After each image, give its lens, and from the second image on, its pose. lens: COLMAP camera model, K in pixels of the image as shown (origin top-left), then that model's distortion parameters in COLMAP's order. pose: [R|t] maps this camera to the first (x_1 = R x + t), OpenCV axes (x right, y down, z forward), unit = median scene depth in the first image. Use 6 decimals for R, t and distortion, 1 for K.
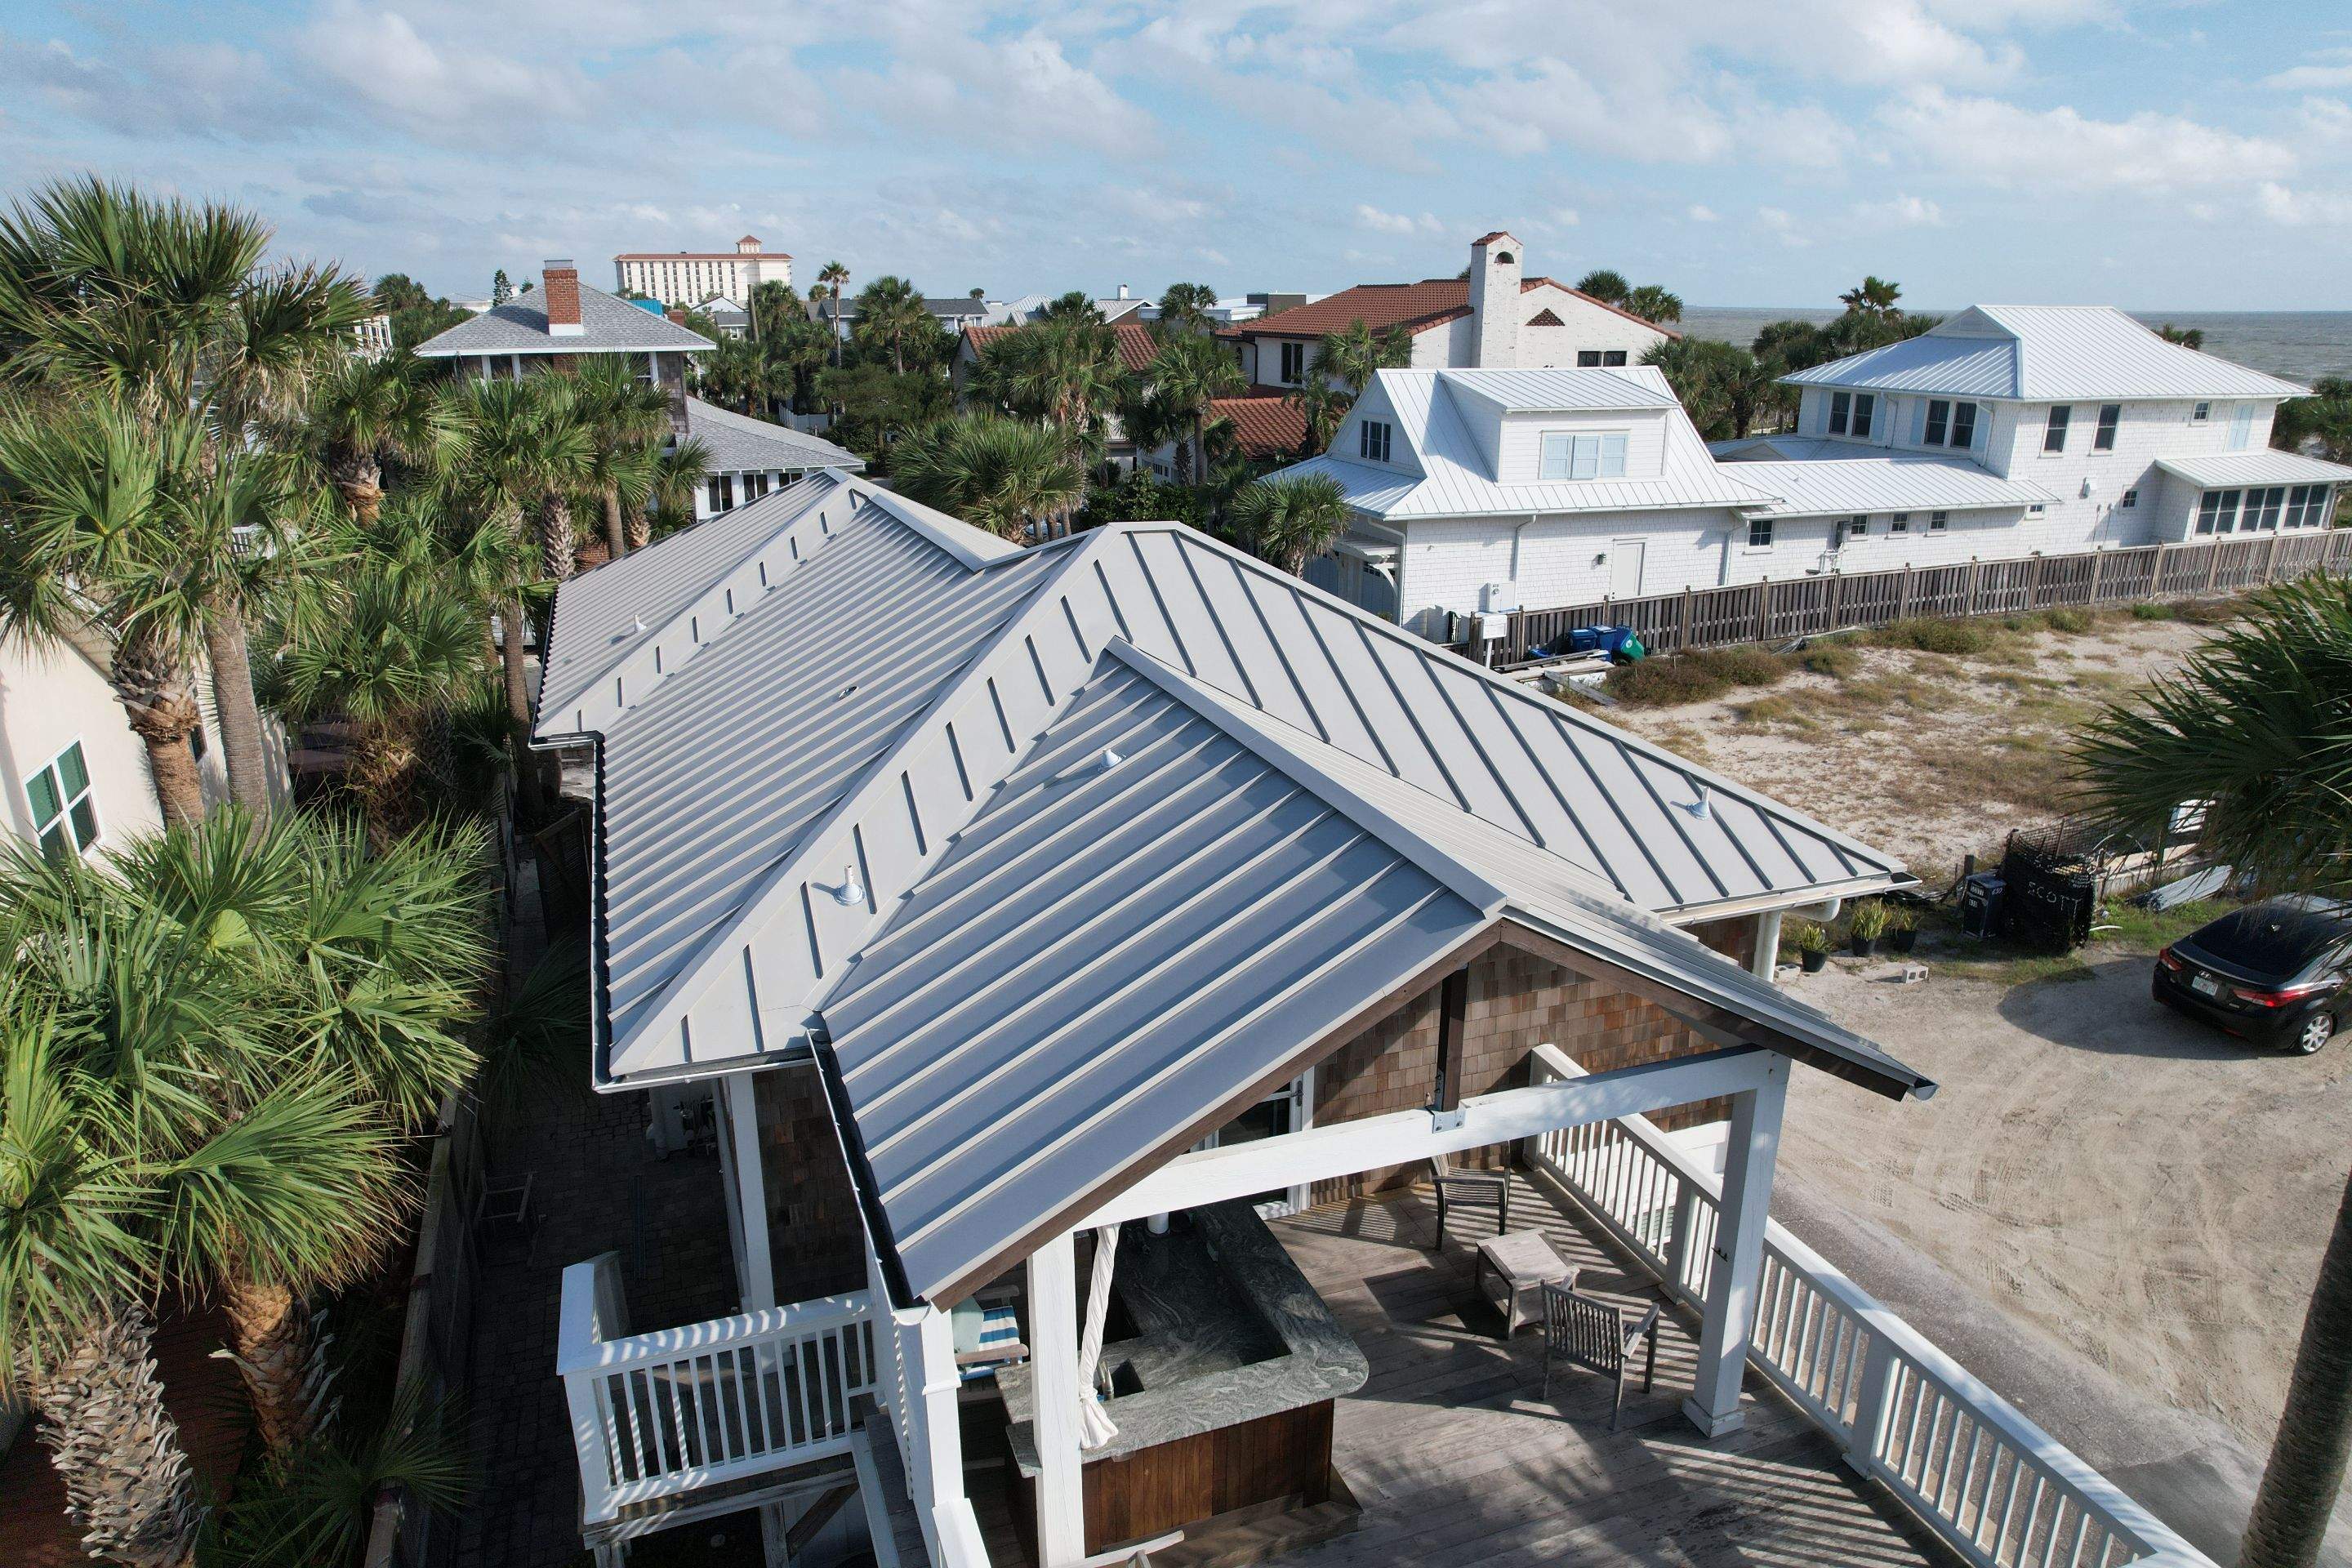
lens RADIAL K [[1533.2, 0, 1180.9], [0, 1533.2, 800.2], [0, 0, 1]] dist [-0.028251, 0.035308]
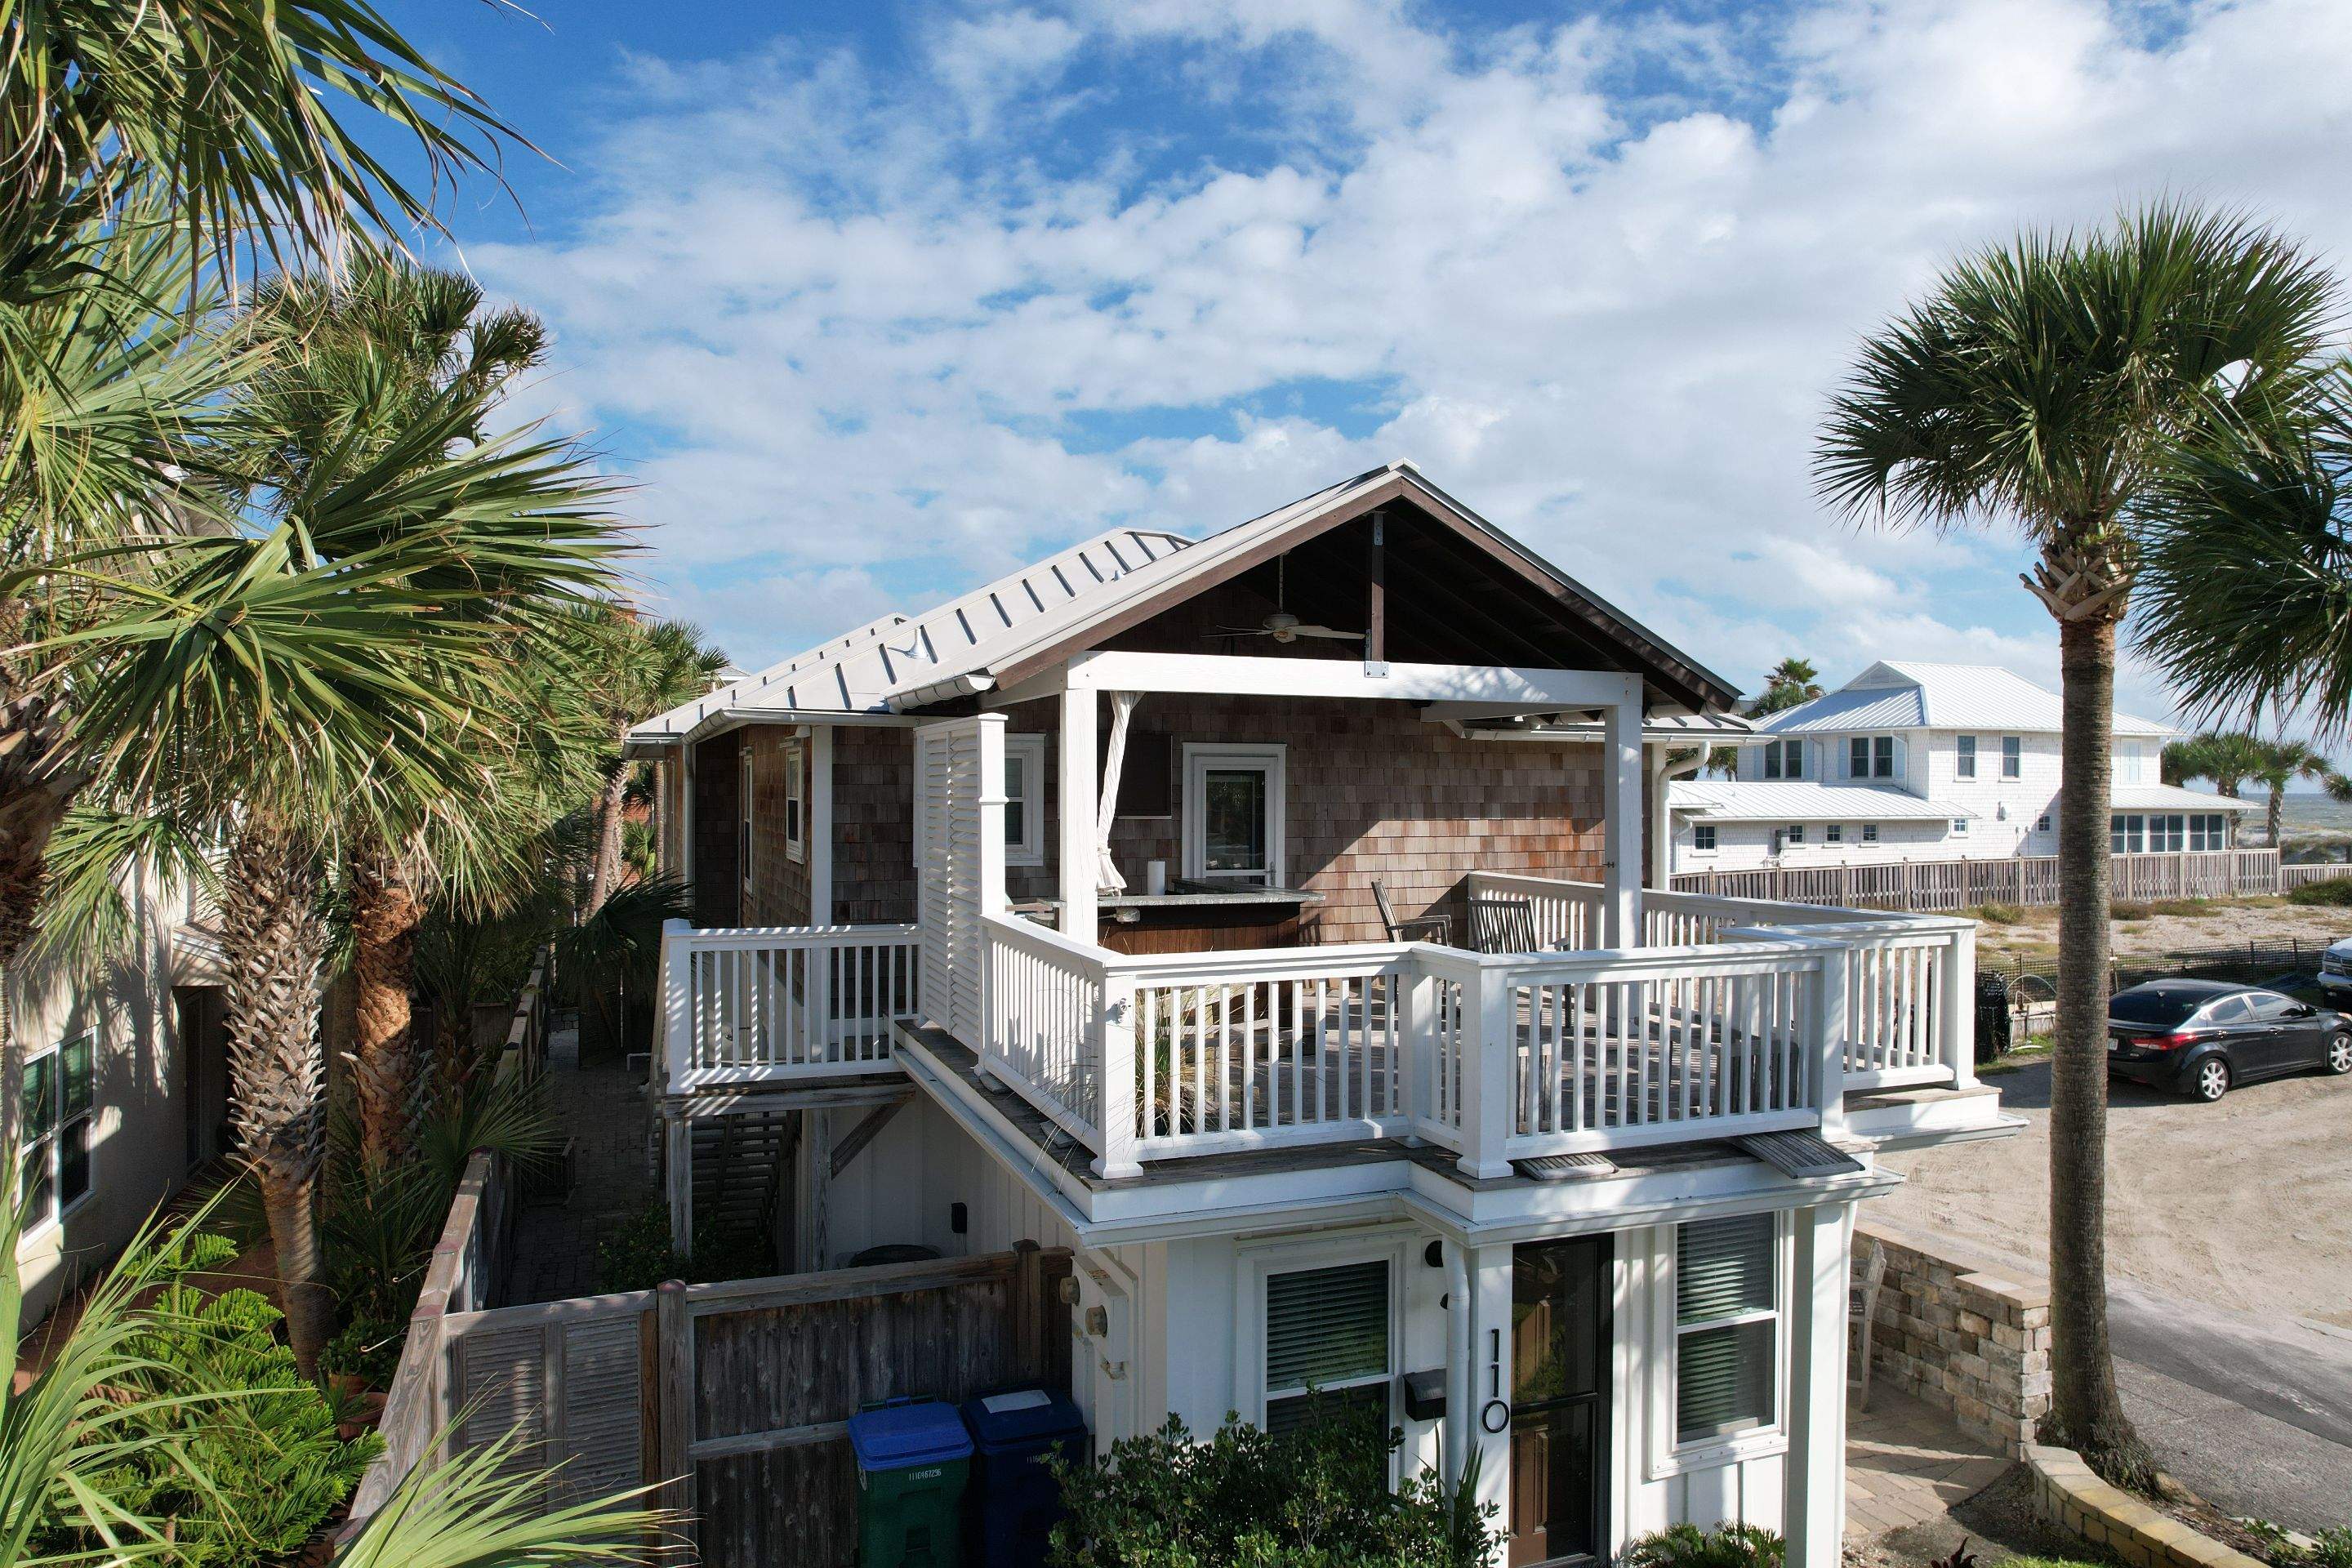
lens RADIAL K [[1533.2, 0, 1172.9], [0, 1533.2, 794.9], [0, 0, 1]] dist [-0.028251, 0.035308]
pose [[0.999962, 0.008676, -0.000497, -0.000119], [-0.008398, 0.950119, -0.311773, 0.139059], [-0.002233, 0.311766, 0.950156, -0.043990]]
